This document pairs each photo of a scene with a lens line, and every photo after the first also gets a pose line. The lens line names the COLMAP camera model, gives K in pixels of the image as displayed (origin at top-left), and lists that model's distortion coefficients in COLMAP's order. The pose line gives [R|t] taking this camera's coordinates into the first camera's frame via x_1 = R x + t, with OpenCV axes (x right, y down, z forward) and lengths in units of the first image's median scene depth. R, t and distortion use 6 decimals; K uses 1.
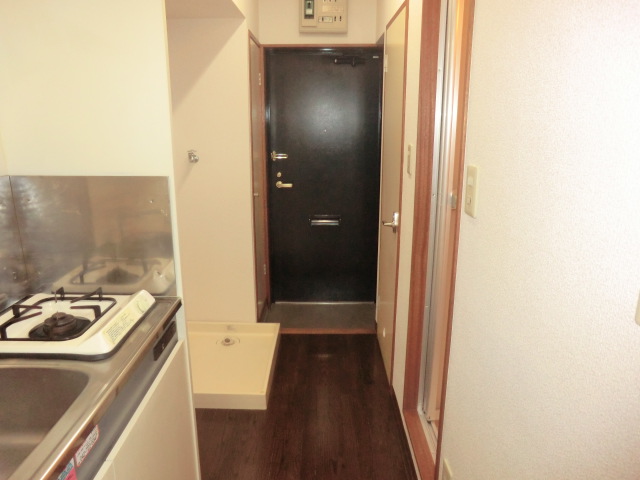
lens RADIAL K [[467.3, 0, 320.0], [0, 467.3, 240.0], [0, 0, 1]] dist [-0.003974, -0.000431]
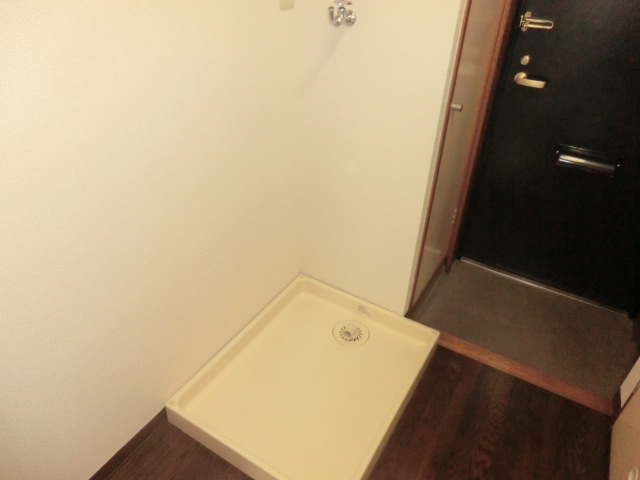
lens RADIAL K [[467.3, 0, 320.0], [0, 467.3, 240.0], [0, 0, 1]] dist [-0.003974, -0.000431]
pose [[0.864504, 0.305020, -0.399495, -0.016473], [-0.167760, 0.924339, 0.342715, -0.108366], [0.473804, -0.229259, 0.850265, 0.449387]]
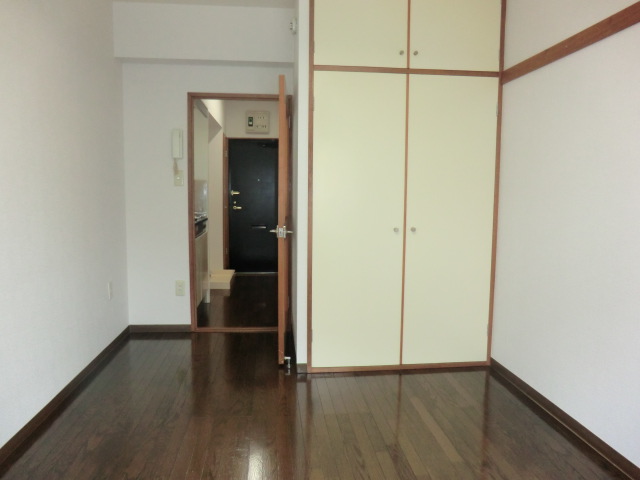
lens RADIAL K [[467.3, 0, 320.0], [0, 467.3, 240.0], [0, 0, 1]] dist [-0.003974, -0.000431]
pose [[0.994526, -0.000520, 0.104492, 0.067218], [0.017242, 0.987097, -0.159193, 0.371136], [-0.103061, 0.160123, 0.981702, -1.014325]]
